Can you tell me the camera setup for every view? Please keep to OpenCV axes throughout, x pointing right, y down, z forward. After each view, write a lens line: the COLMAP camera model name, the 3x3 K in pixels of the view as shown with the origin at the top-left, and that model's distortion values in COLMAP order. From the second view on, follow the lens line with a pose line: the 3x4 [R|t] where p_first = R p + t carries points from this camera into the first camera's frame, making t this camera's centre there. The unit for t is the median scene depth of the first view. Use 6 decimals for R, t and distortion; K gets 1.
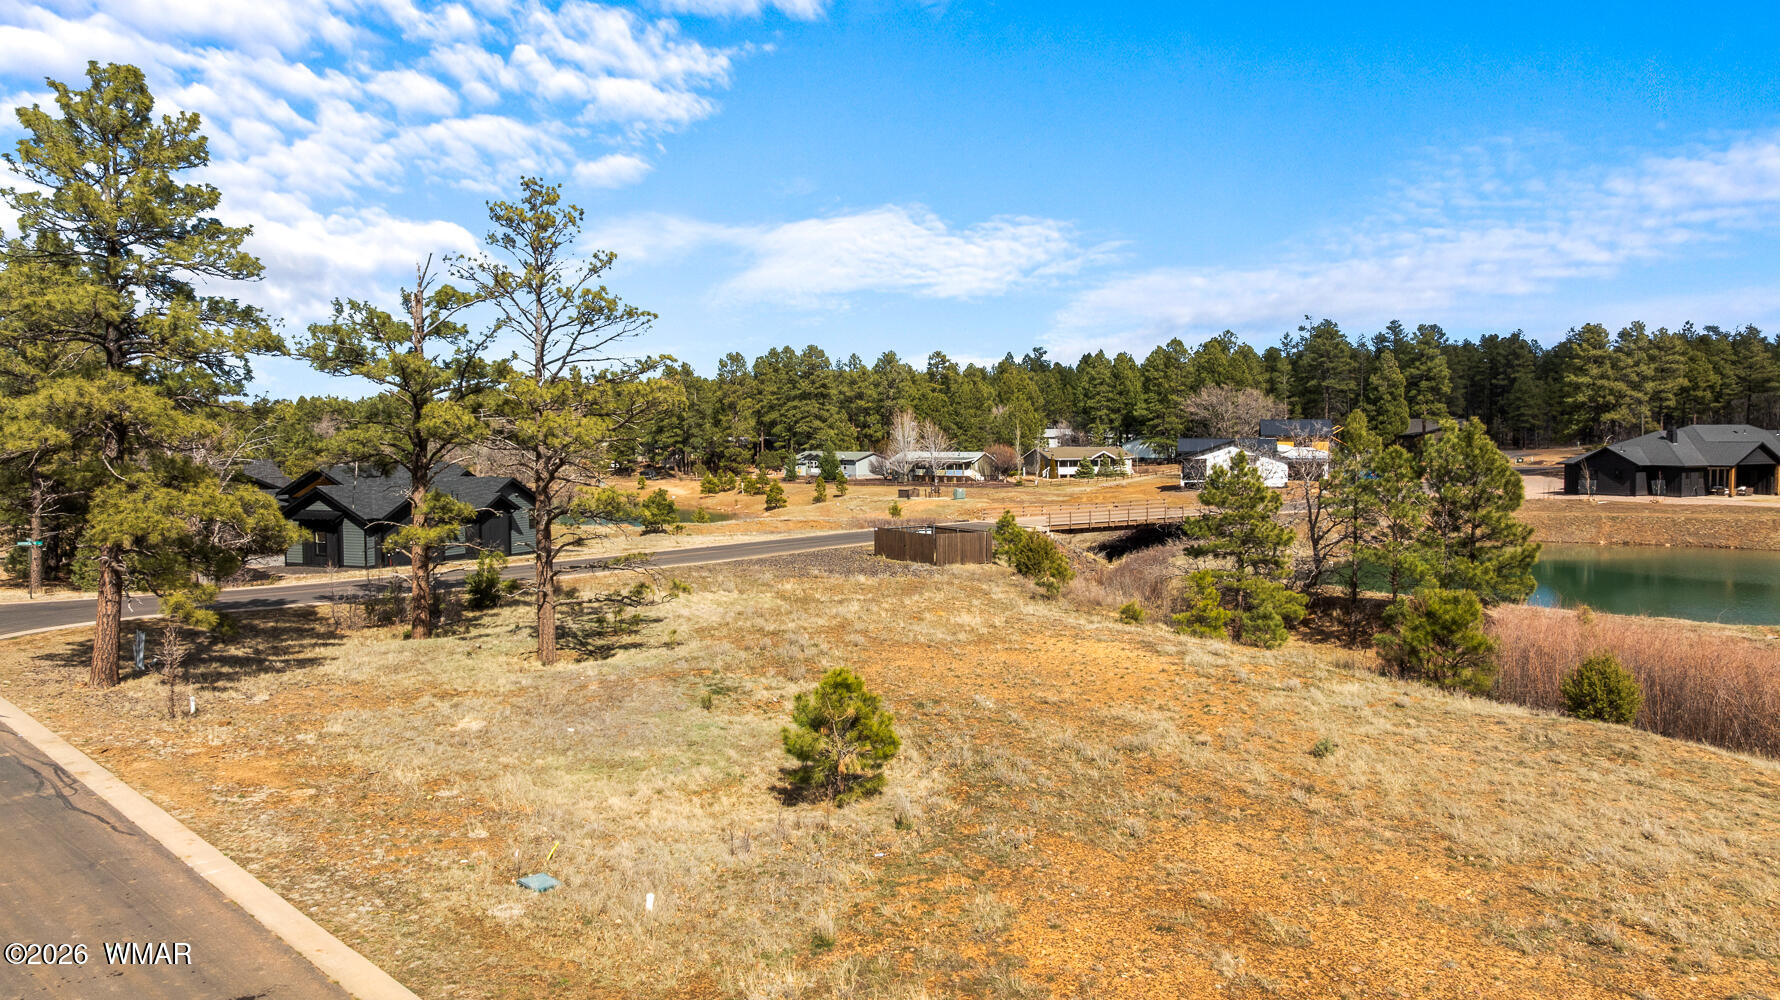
lens RADIAL K [[1253.8, 0, 890.0], [0, 1253.8, 500.0], [0, 0, 1]] dist [-0.035951, 0.033211]
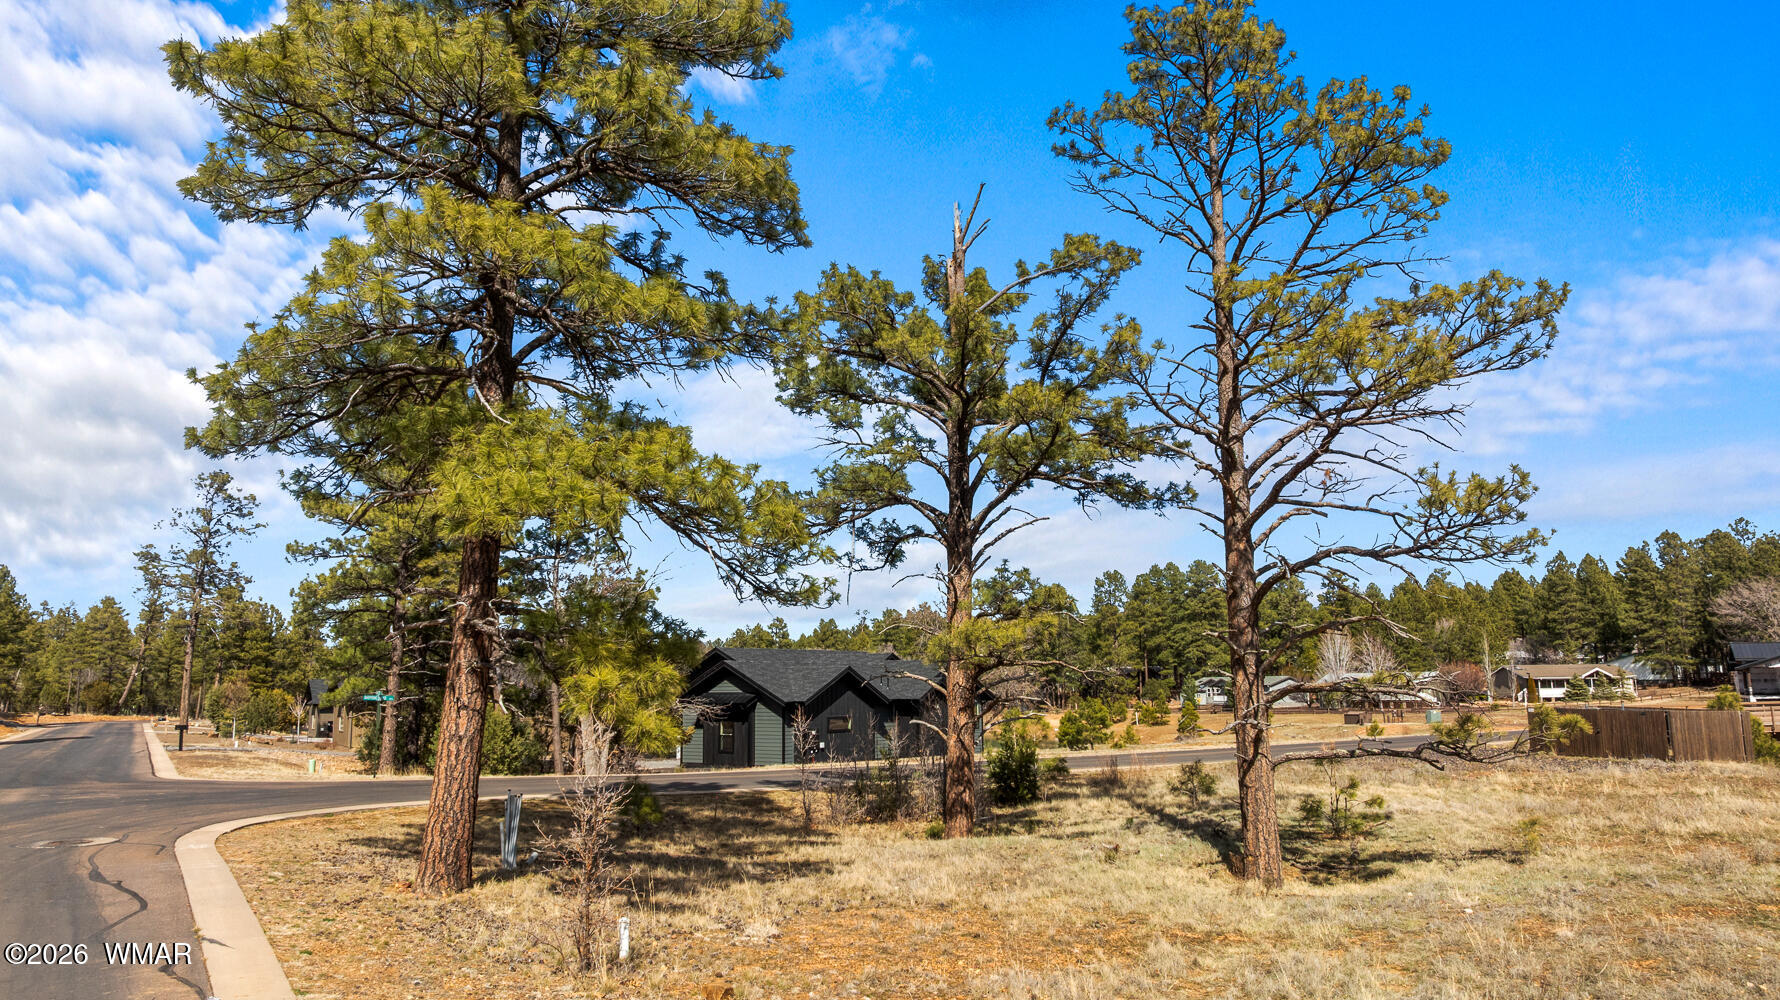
lens RADIAL K [[1263.0, 0, 890.0], [0, 1263.0, 500.0], [0, 0, 1]] dist [0.001527, -0.050329]
pose [[0.967569, -0.044321, -0.248688, -0.215014], [-0.006075, 0.980121, -0.198310, 0.061641], [0.252533, 0.193389, 0.948065, 0.352093]]
